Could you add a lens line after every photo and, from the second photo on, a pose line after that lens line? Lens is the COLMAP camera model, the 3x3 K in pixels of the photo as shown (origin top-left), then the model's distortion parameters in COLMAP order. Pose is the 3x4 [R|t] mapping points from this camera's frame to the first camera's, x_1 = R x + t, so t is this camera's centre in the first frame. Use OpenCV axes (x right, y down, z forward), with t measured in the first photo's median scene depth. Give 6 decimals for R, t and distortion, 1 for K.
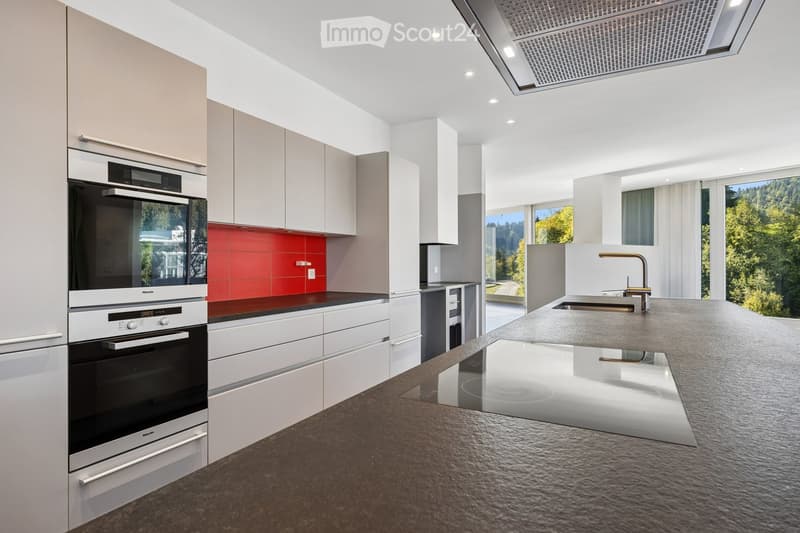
lens RADIAL K [[429.9, 0, 400.0], [0, 429.9, 266.5], [0, 0, 1]] dist [-0.000888, 0.000014]
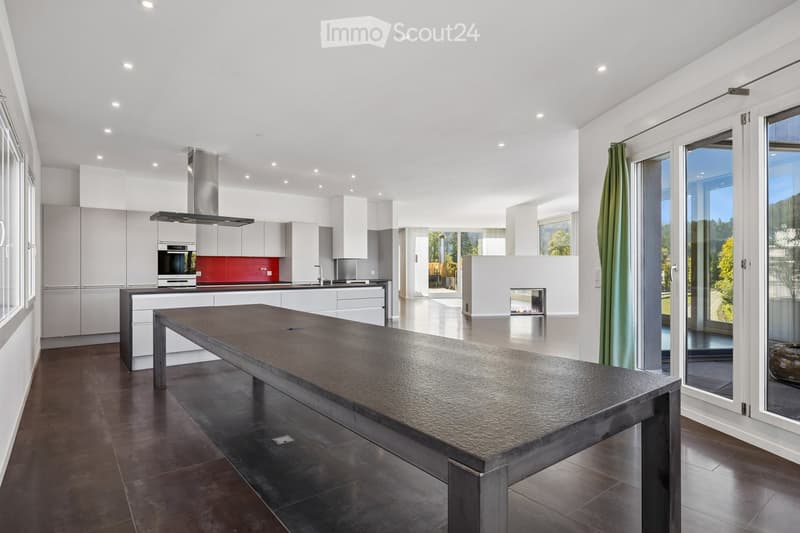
lens RADIAL K [[429.9, 0, 400.0], [0, 429.9, 266.5], [0, 0, 1]] dist [-0.000888, 0.000014]
pose [[0.917419, -0.001738, -0.397920, 2.130406], [-0.003255, 0.999924, -0.011870, 0.009200], [0.397910, 0.012185, 0.917344, -1.358672]]
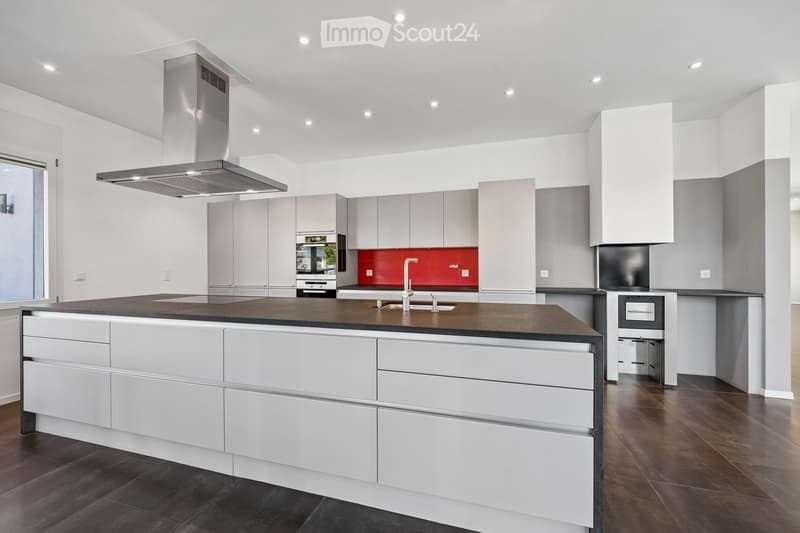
lens RADIAL K [[320.7, 0, 400.0], [0, 320.7, 266.5], [0, 0, 1]] dist [0.000109, 0.000149]
pose [[0.207143, -0.000965, -0.978310, 1.308670], [-0.004370, 0.999989, -0.001911, -0.005195], [0.978301, 0.004671, 0.207136, 0.814324]]
